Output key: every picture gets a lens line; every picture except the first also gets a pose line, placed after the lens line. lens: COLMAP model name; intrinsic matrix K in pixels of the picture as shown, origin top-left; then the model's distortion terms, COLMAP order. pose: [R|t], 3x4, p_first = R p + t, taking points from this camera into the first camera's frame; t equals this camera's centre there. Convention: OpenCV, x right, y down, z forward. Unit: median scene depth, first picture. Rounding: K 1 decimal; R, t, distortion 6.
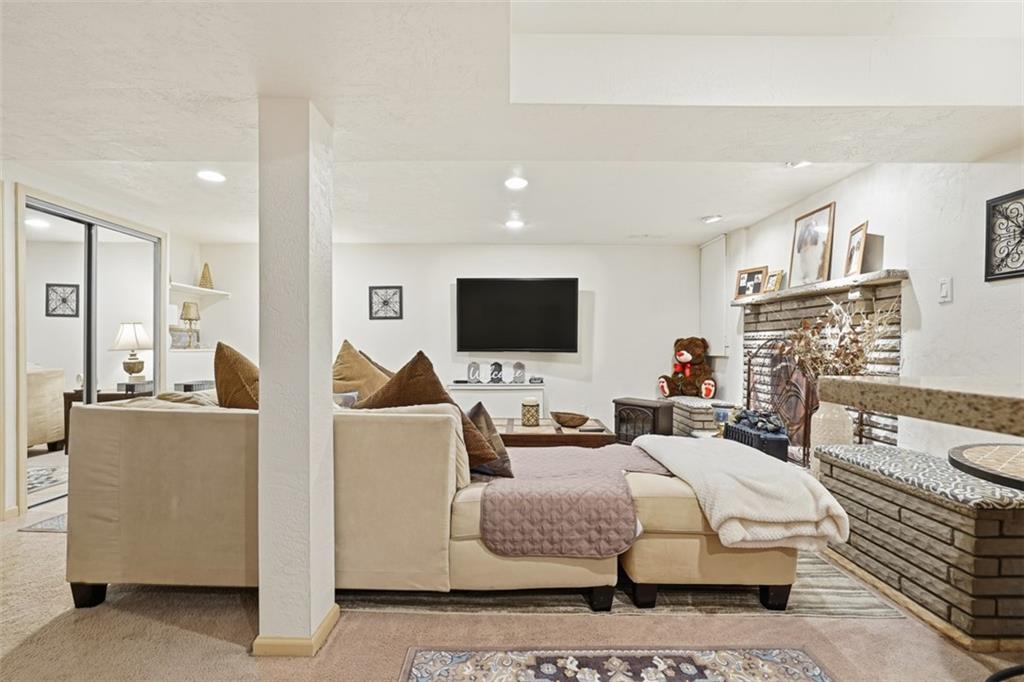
lens RADIAL K [[493.8, 0, 512.0], [0, 493.8, 341.0], [0, 0, 1]] dist [-0.009128, -0.000823]
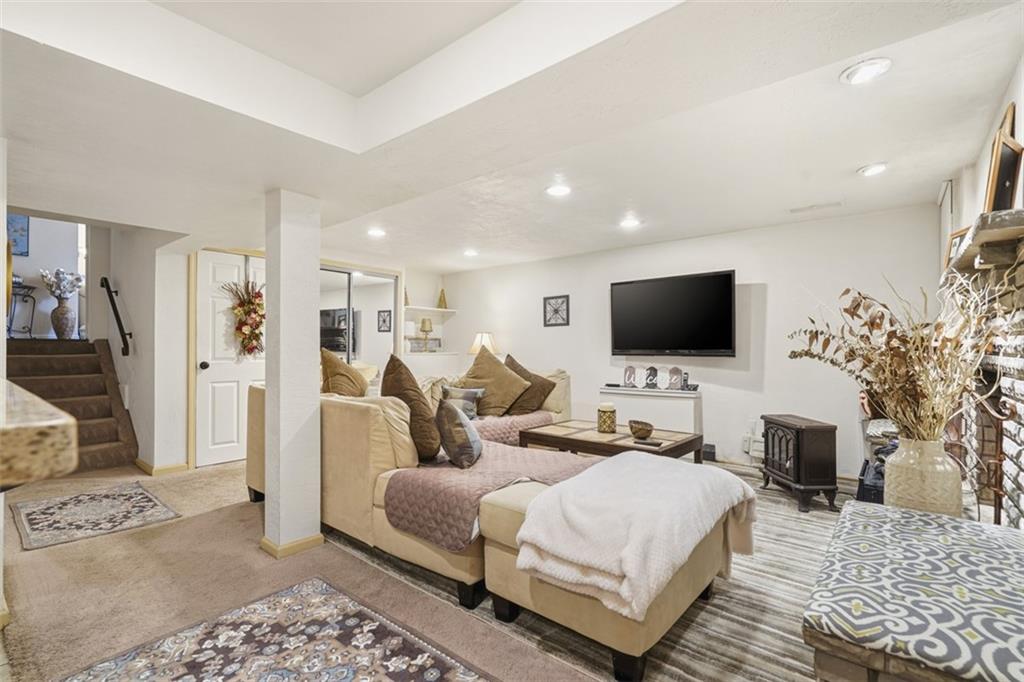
lens RADIAL K [[473.4, 0, 510.9], [0, 473.4, 345.0], [0, 0, 1]] dist [-0.003093, -0.000261]
pose [[0.764235, -0.009455, -0.644869, 0.392371], [0.007711, 0.999955, -0.005523, 0.004211], [0.644892, -0.000752, 0.764273, 0.134771]]
